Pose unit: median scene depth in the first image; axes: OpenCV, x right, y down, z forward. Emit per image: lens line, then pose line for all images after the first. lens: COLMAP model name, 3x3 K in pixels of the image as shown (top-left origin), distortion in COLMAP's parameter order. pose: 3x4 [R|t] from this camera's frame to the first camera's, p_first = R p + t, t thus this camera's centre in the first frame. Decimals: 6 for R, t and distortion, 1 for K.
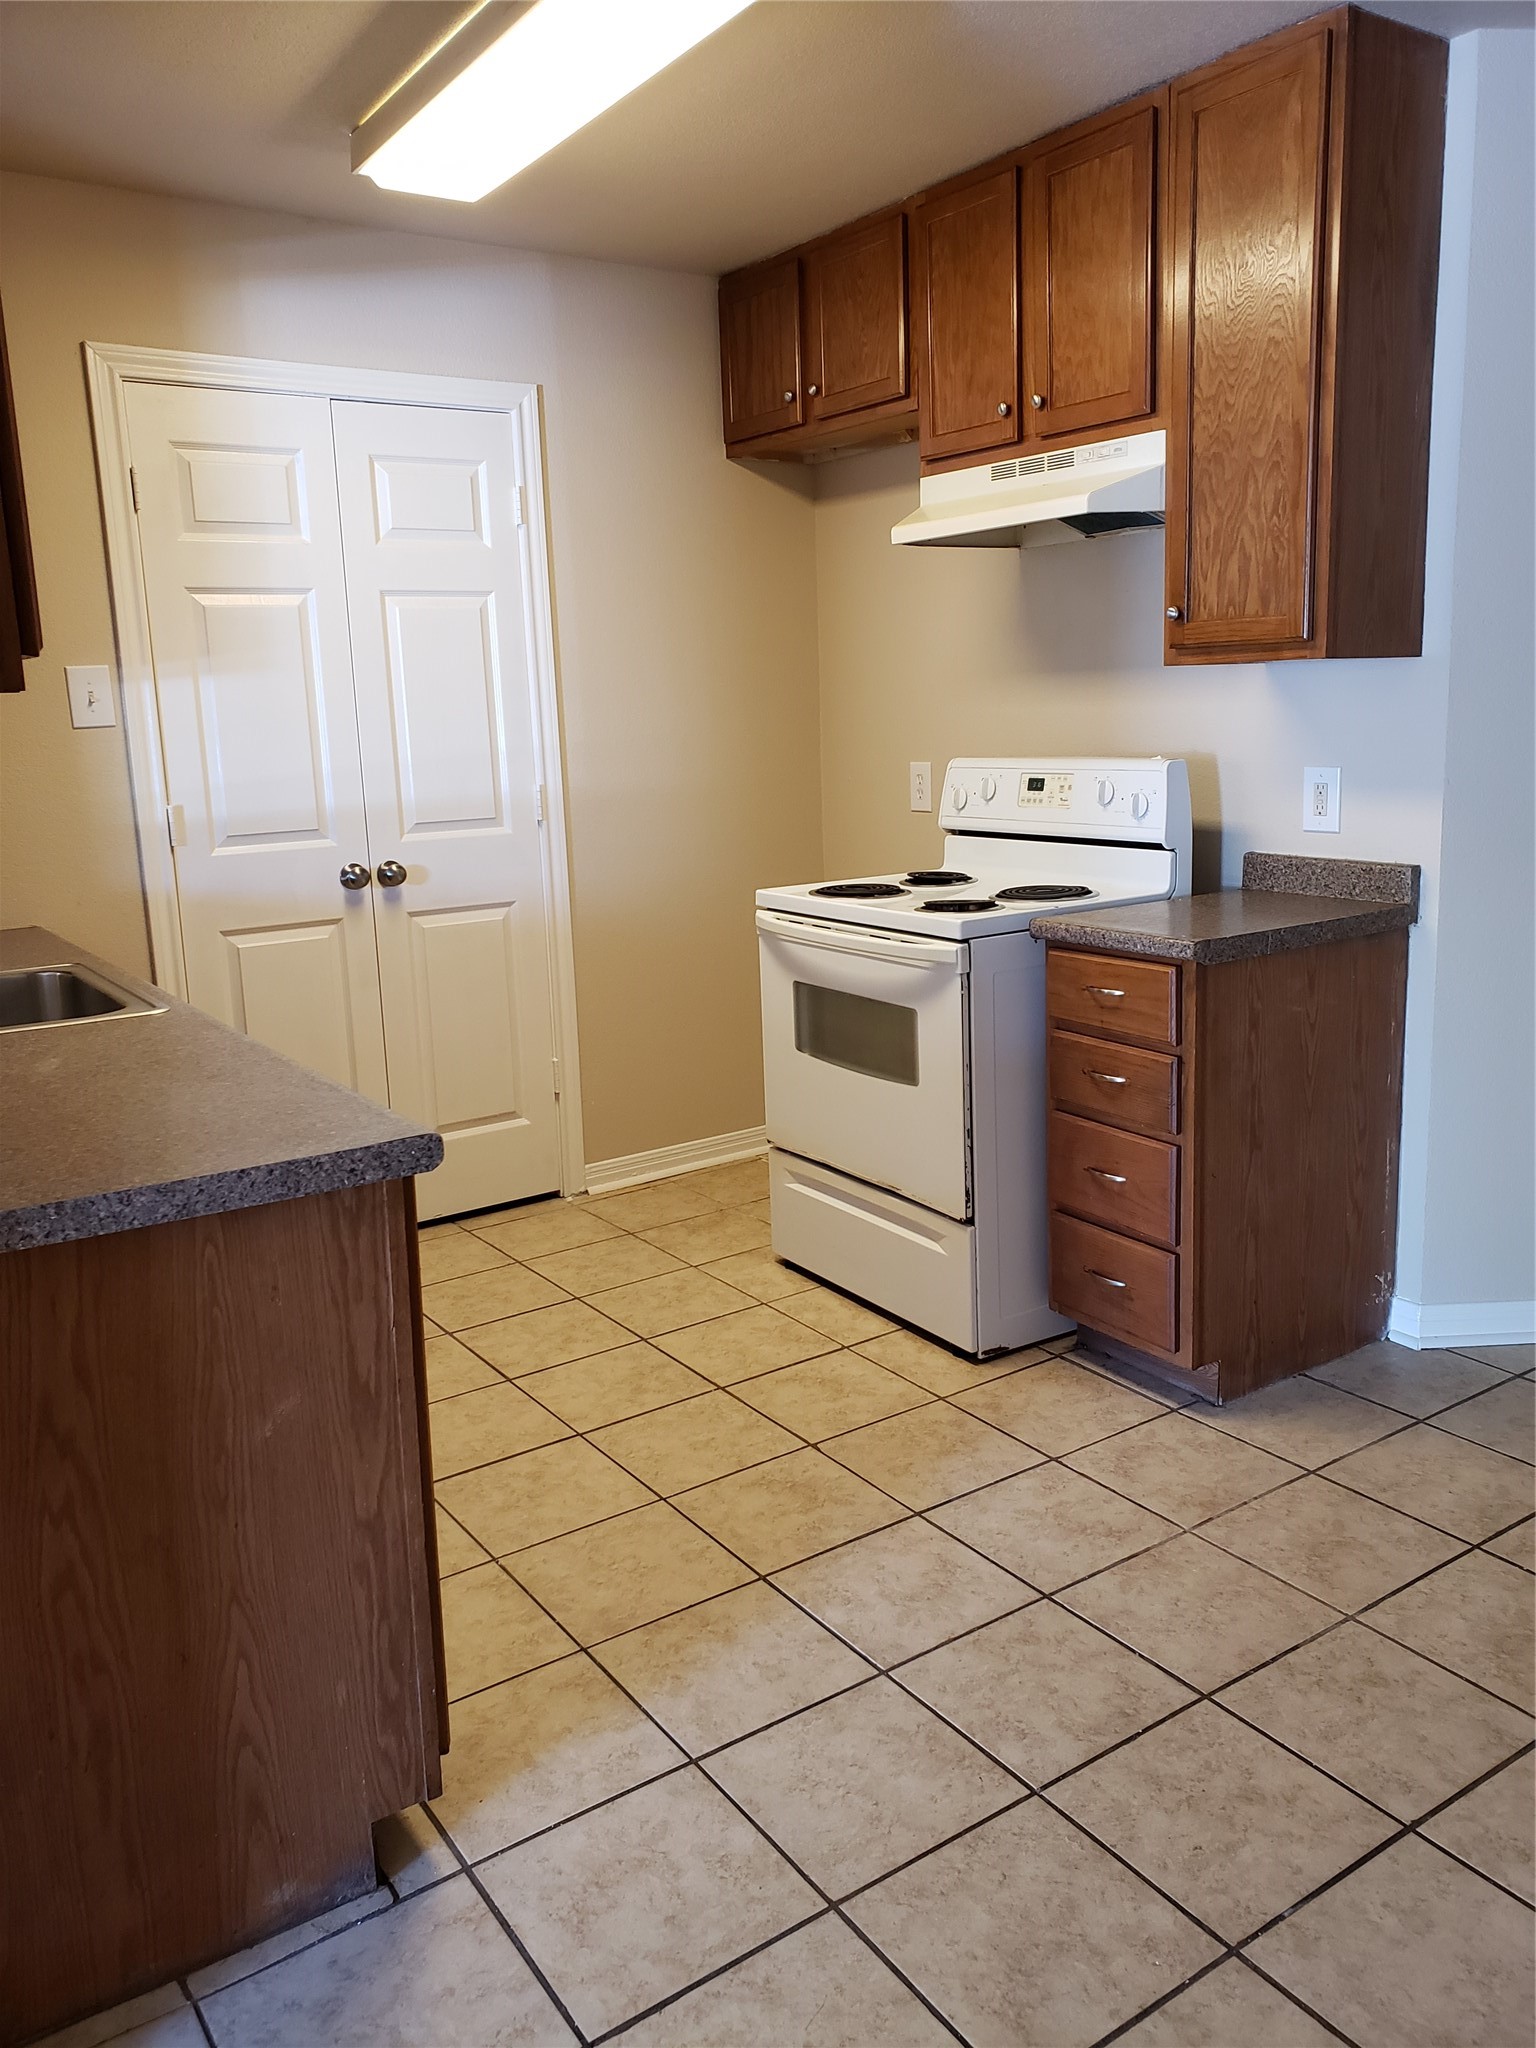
lens RADIAL K [[1566.8, 0, 815.7], [0, 1566.8, 981.1], [0, 0, 1]] dist [-0.000826, -0.000324]
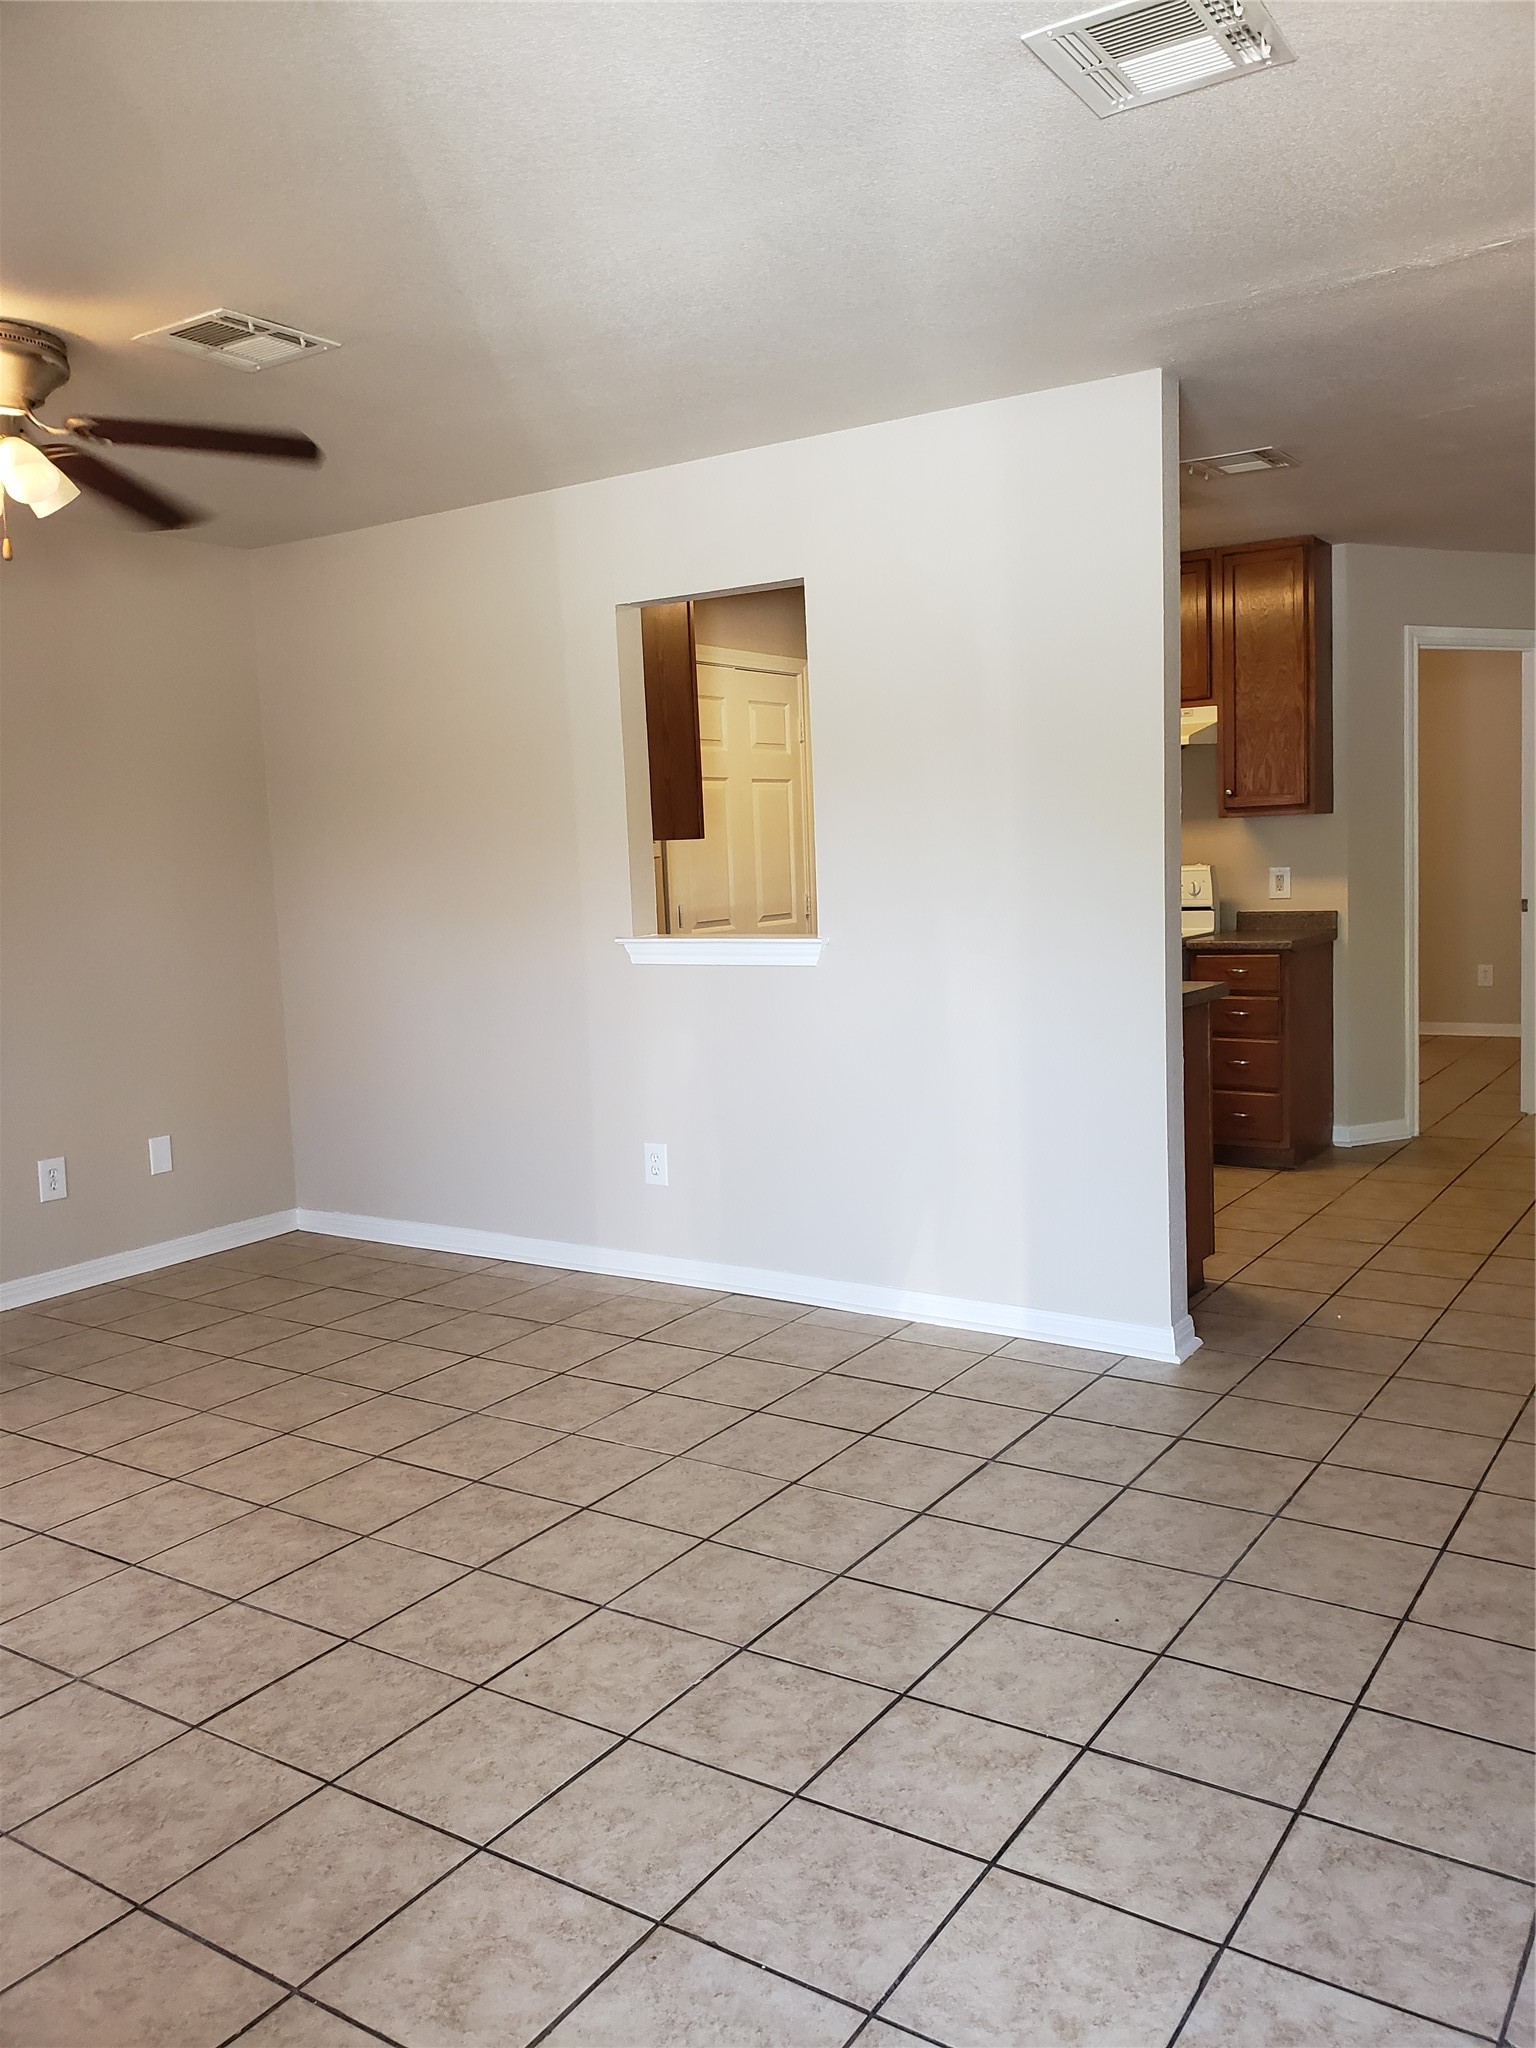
lens RADIAL K [[1600.4, 0, 816.9], [0, 1600.4, 1019.3], [0, 0, 1]] dist [0.025358, 0.121058]
pose [[0.930194, -0.046905, 0.364058, -1.042906], [0.077984, 0.994414, -0.071134, 0.167718], [-0.358688, 0.094560, 0.928656, -0.730117]]
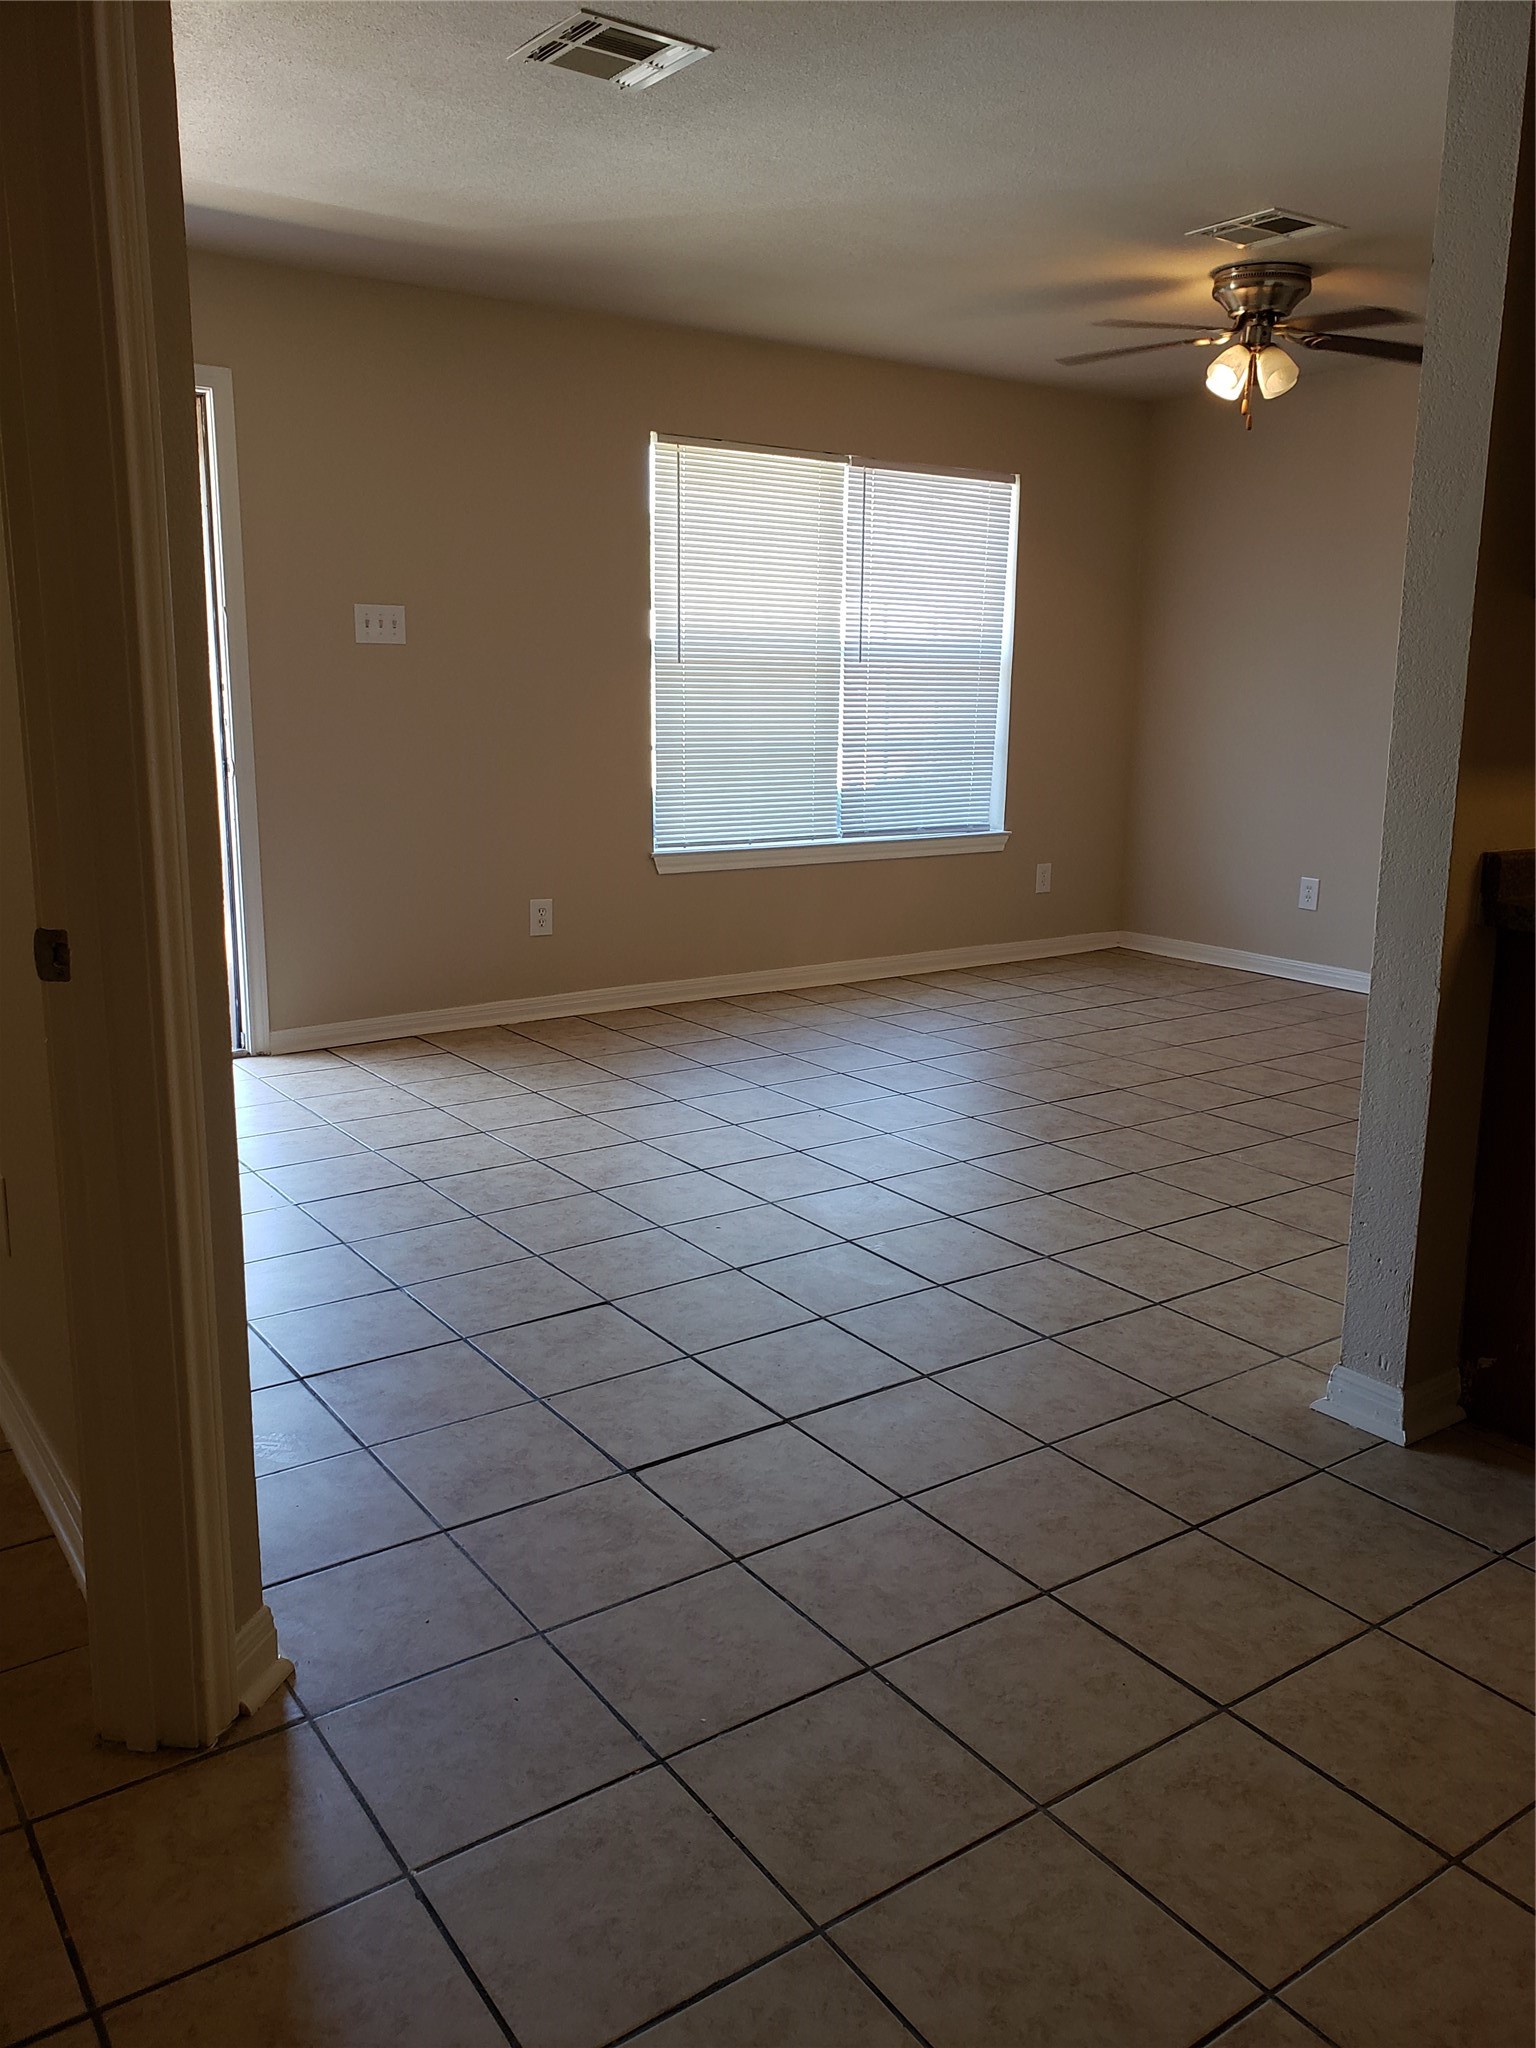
lens RADIAL K [[1600.4, 0, 816.9], [0, 1600.4, 1019.3], [0, 0, 1]] dist [0.025358, 0.121058]
pose [[0.018942, 0.240654, -0.970426, 0.658397], [-0.201625, 0.951579, 0.232044, -0.001122], [0.979280, 0.191267, 0.066547, 0.095179]]
